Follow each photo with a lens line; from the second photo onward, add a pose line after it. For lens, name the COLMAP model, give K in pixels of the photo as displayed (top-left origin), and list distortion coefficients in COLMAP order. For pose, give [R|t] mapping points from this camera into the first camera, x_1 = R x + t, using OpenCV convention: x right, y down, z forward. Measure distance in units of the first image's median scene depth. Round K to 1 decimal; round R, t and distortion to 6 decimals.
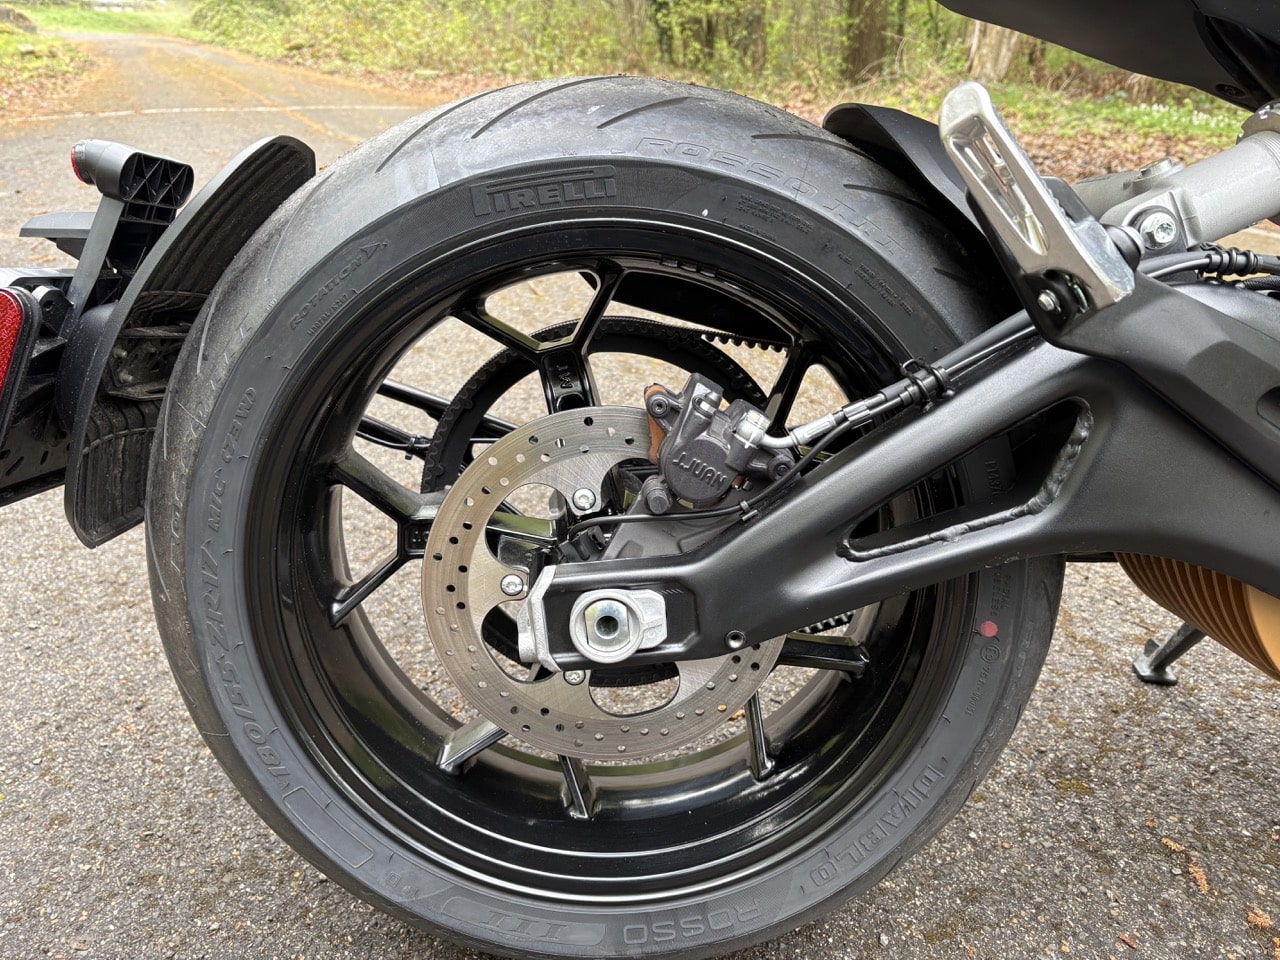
lens RADIAL K [[1000.4, 0, 640.0], [0, 1000.4, 480.0], [0, 0, 1]] dist [0.050331, -0.058066]
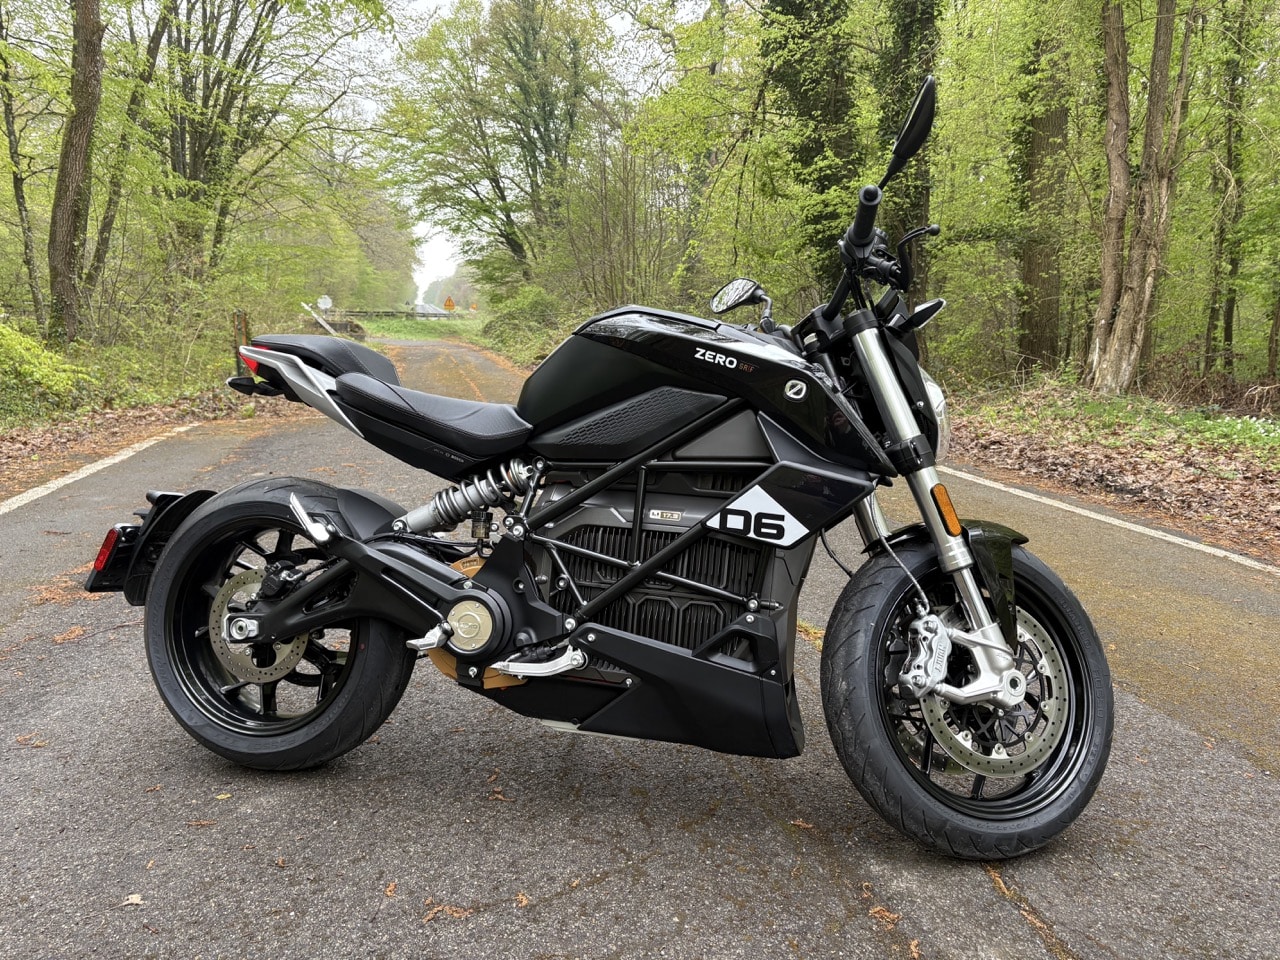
lens RADIAL K [[1000.4, 0, 640.0], [0, 1000.4, 480.0], [0, 0, 1]] dist [0.050331, -0.058066]
pose [[0.969087, 0.028527, -0.245065, 0.121429], [-0.092191, 0.963212, -0.252434, 0.022643], [0.228848, 0.267223, 0.936066, -0.118595]]
